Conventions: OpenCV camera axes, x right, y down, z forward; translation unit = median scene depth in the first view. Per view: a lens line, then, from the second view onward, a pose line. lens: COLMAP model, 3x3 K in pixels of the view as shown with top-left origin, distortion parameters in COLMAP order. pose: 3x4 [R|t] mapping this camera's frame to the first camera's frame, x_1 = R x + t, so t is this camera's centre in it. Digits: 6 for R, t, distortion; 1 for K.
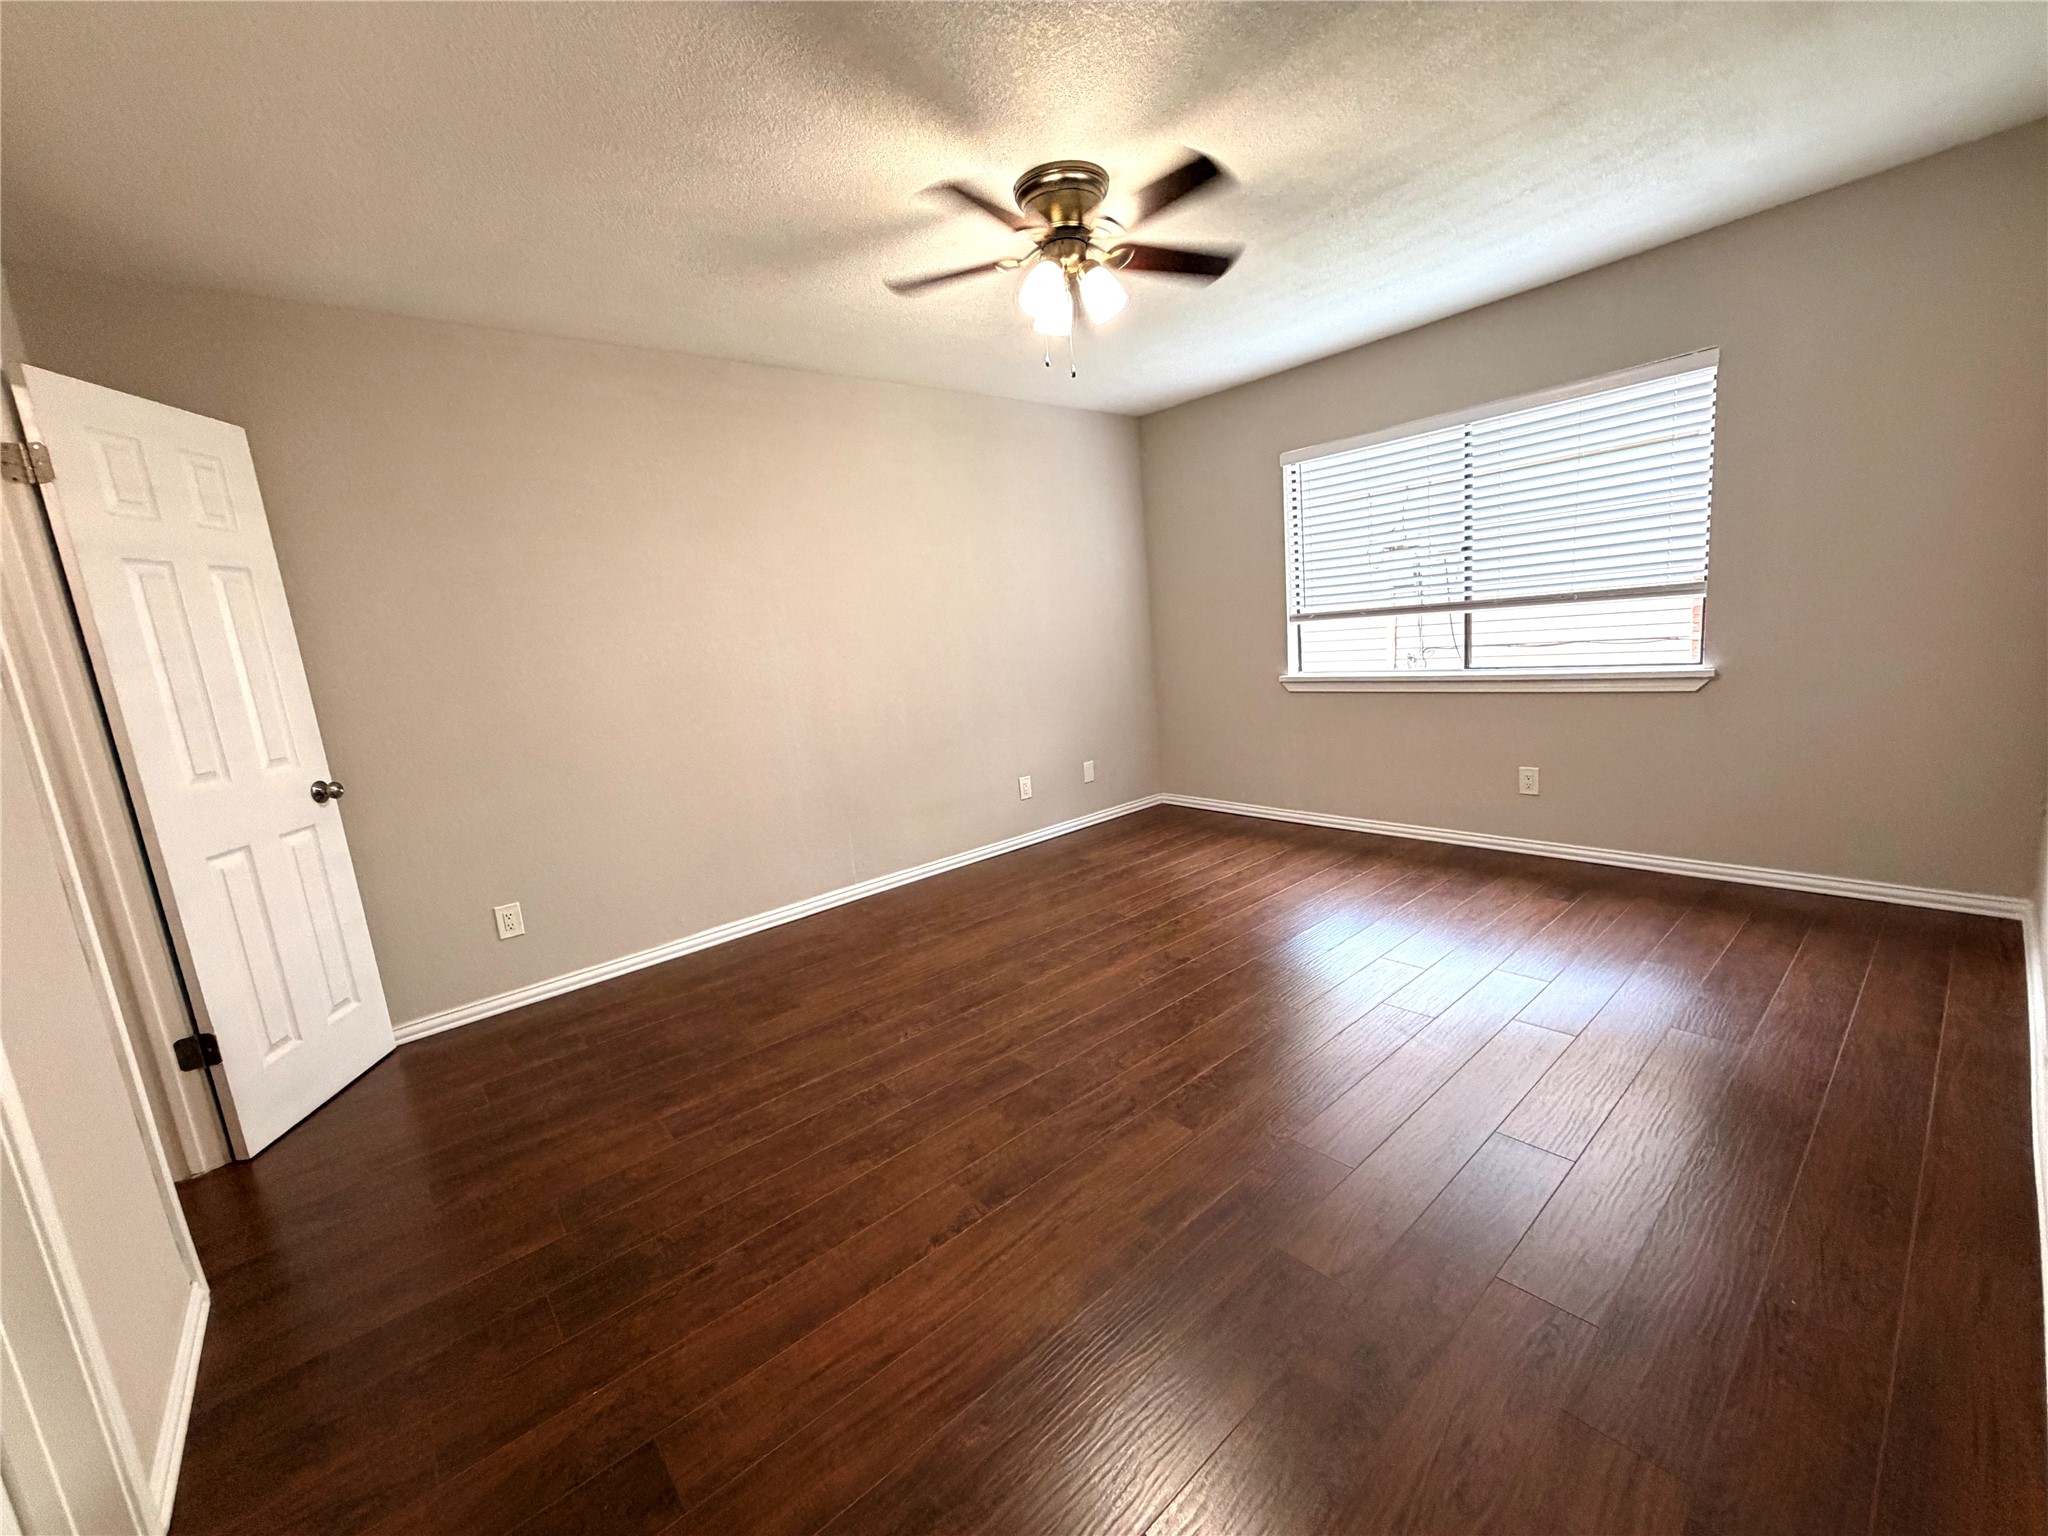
lens RADIAL K [[818.3, 0, 1018.1], [0, 818.3, 768.4], [0, 0, 1]] dist [0.000372, 0.000128]
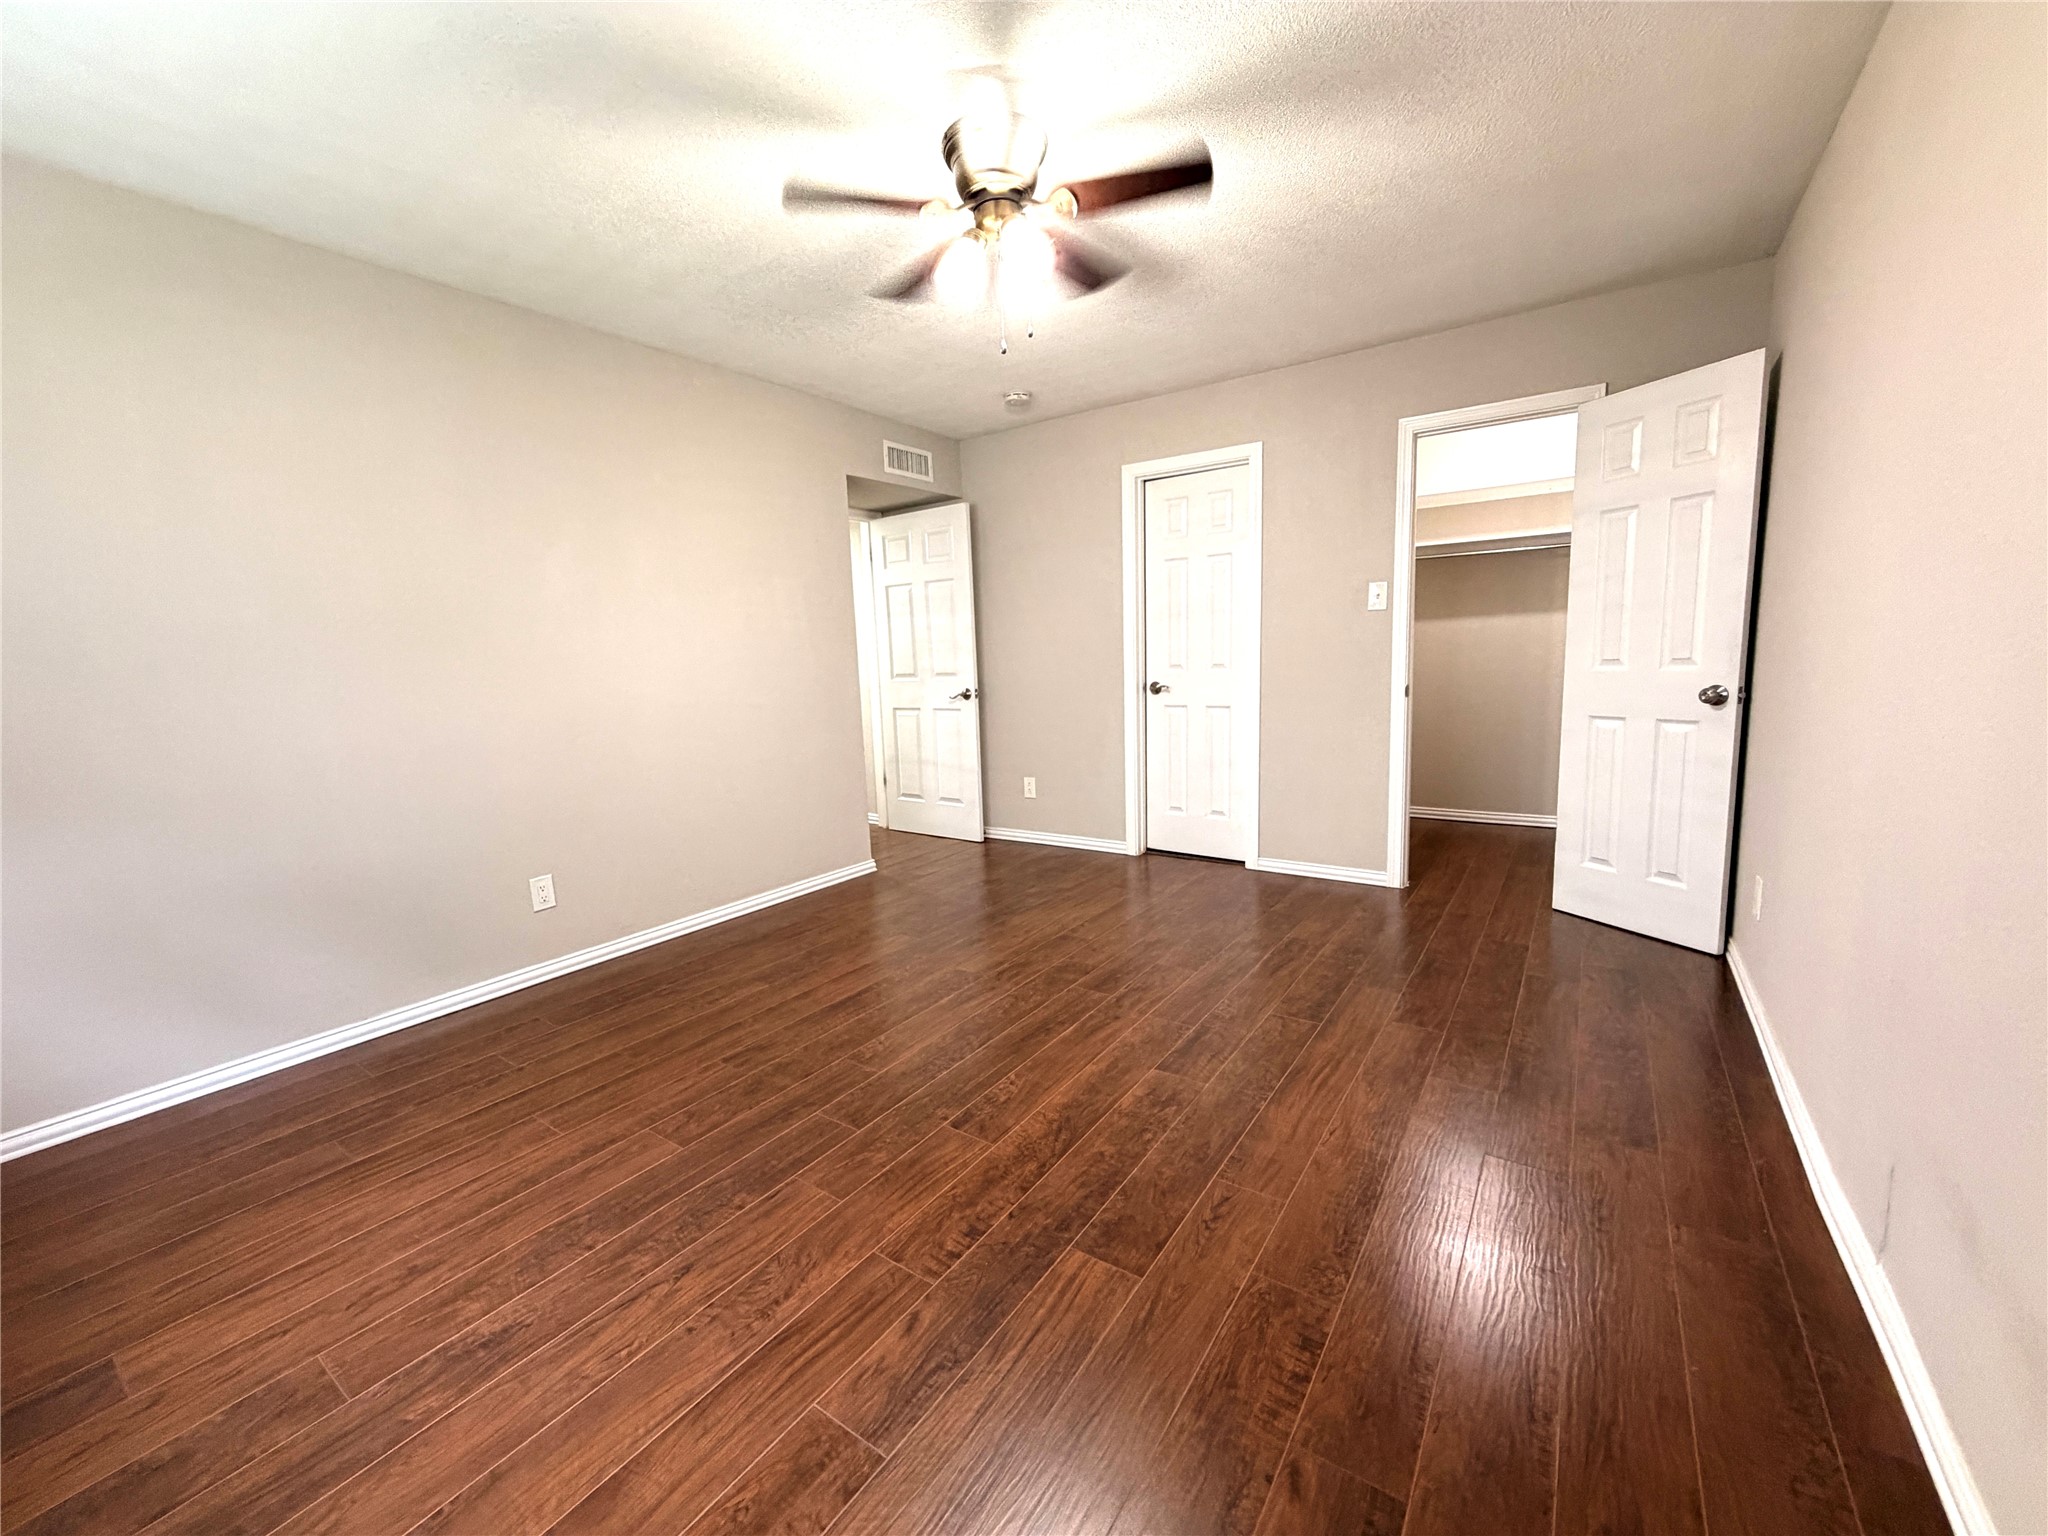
lens RADIAL K [[818.3, 0, 1028.2], [0, 818.3, 757.8], [0, 0, 1]] dist [0.000372, 0.000128]
pose [[-0.955737, 0.159313, -0.247356, 0.287235], [0.076418, 0.946276, 0.314200, -0.289375], [0.284124, 0.281390, -0.916566, 1.666241]]
